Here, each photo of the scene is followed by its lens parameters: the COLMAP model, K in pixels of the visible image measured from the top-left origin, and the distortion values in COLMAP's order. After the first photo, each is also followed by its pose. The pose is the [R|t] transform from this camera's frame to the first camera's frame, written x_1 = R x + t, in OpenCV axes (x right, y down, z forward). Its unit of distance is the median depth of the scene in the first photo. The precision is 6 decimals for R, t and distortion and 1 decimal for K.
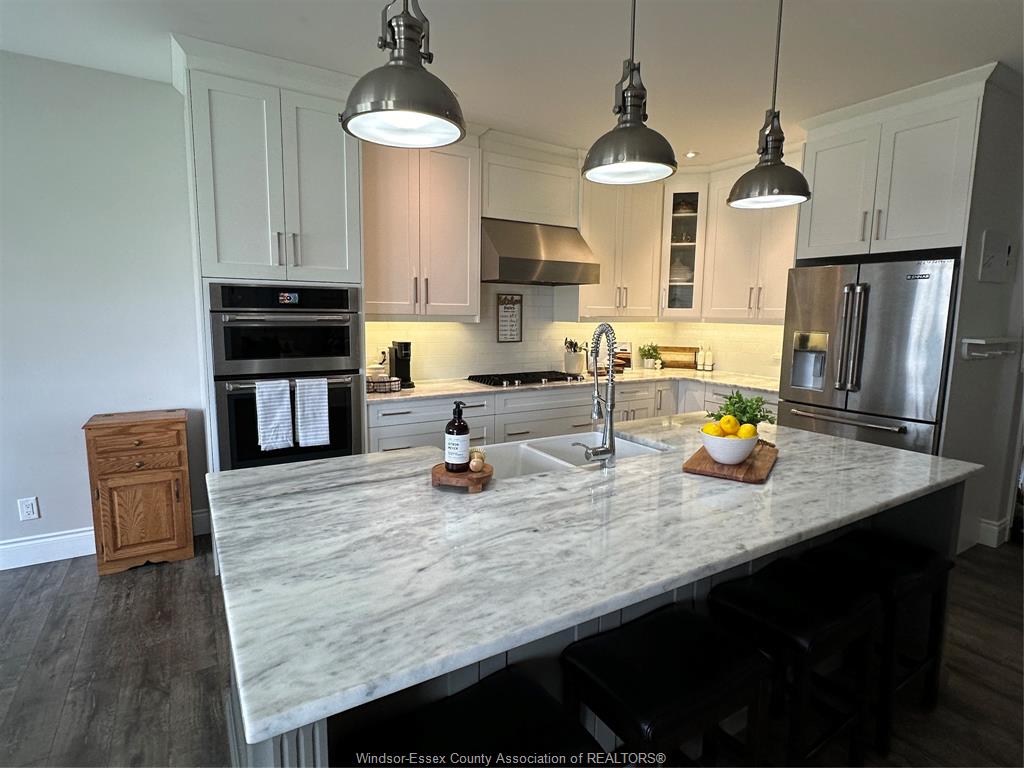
lens RADIAL K [[533.7, 0, 510.7], [0, 533.7, 382.1], [0, 0, 1]] dist [-0.001127, 0.000935]
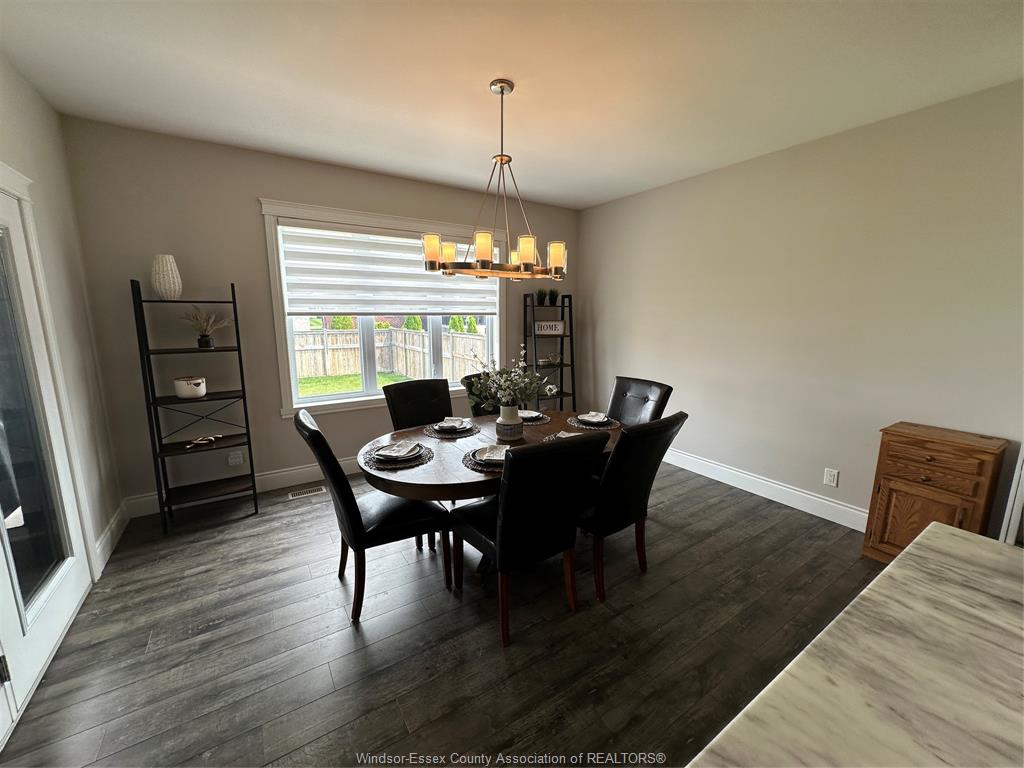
lens RADIAL K [[406.9, 0, 511.9], [0, 406.9, 382.8], [0, 0, 1]] dist [-0.002904, 0.000822]
pose [[0.029293, 0.159480, -0.986766, 0.029694], [-0.135634, 0.978694, 0.154149, -0.041519], [0.990326, 0.129324, 0.050300, 0.143506]]
